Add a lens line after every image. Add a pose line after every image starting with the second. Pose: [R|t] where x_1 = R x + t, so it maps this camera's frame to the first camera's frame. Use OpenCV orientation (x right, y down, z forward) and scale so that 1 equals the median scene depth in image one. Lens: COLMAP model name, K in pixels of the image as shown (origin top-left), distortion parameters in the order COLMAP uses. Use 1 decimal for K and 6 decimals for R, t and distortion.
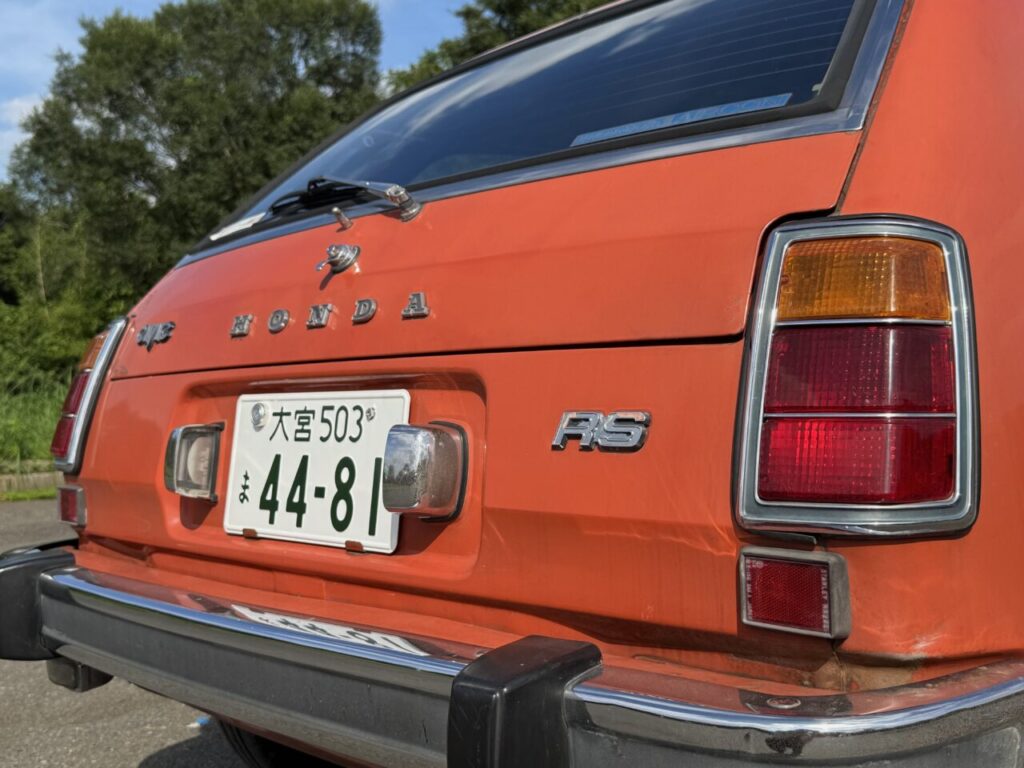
lens RADIAL K [[1163.2, 0, 512.0], [0, 1163.2, 384.0], [0, 0, 1]] dist [0.004269, 0.000509]
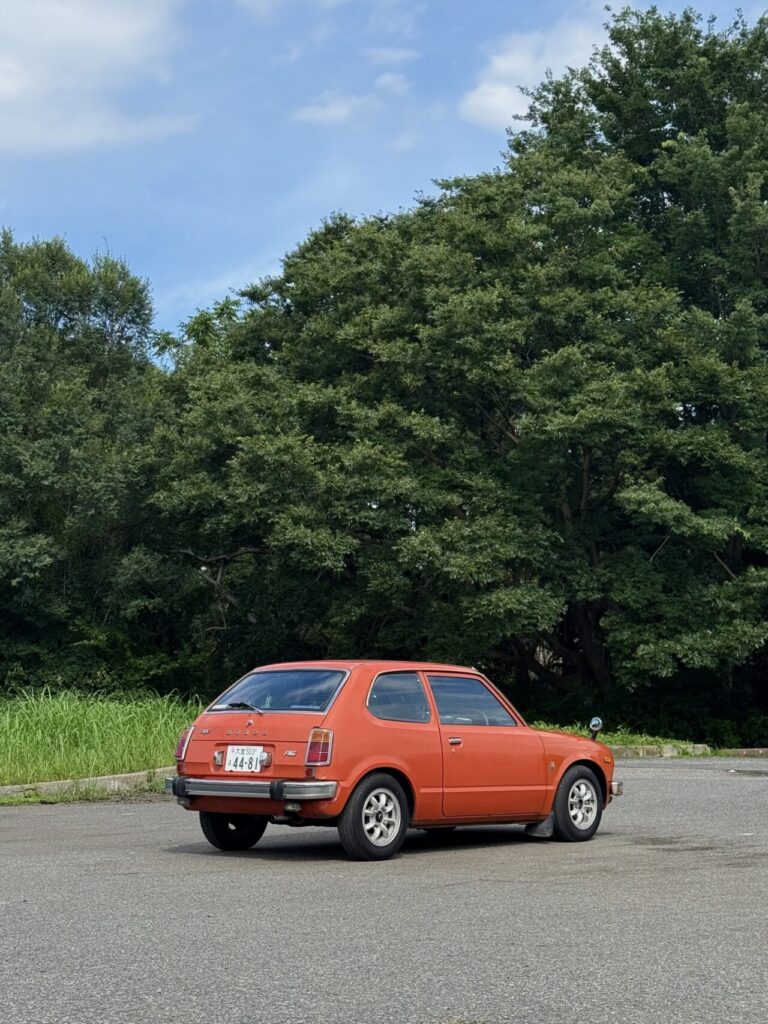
lens RADIAL K [[1600.4, 0, 384.0], [0, 1600.4, 512.0], [0, 0, 1]] dist [-0.383549, -0.009701]
pose [[0.997764, 0.033450, 0.057869, 0.025810], [-0.025991, 0.991797, -0.125156, -0.179556], [-0.061581, 0.123372, 0.990448, -6.933666]]
